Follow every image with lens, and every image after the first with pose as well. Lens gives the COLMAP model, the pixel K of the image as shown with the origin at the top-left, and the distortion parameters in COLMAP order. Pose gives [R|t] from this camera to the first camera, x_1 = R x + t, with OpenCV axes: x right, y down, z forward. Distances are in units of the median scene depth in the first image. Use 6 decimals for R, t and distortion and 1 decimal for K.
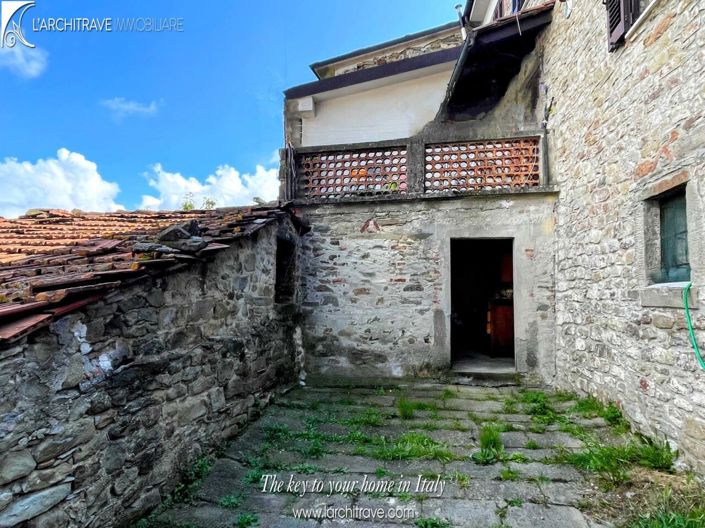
lens RADIAL K [[413.6, 0, 352.5], [0, 413.6, 264.0], [0, 0, 1]] dist [-0.000428, -0.000114]
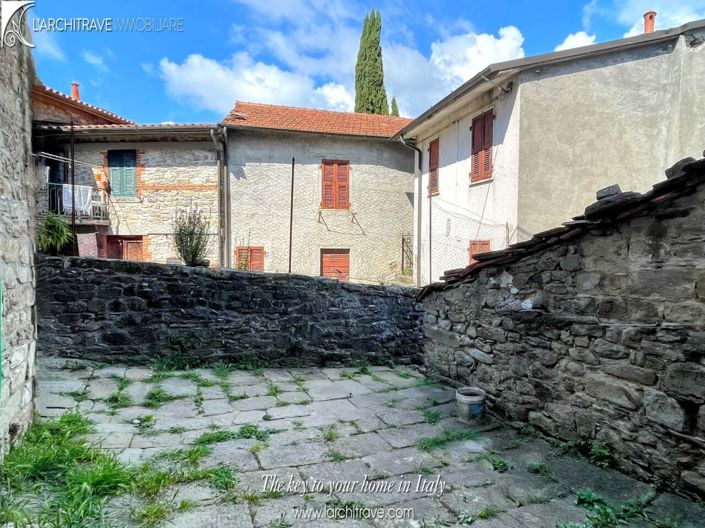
lens RADIAL K [[433.5, 0, 352.5], [0, 433.5, 264.0], [0, 0, 1]] dist [-0.000032, -0.000115]
pose [[-0.837907, 0.006340, -0.545776, 0.638037], [0.025953, 0.999264, -0.028238, 0.101373], [0.545196, -0.037825, -0.837455, 1.624758]]
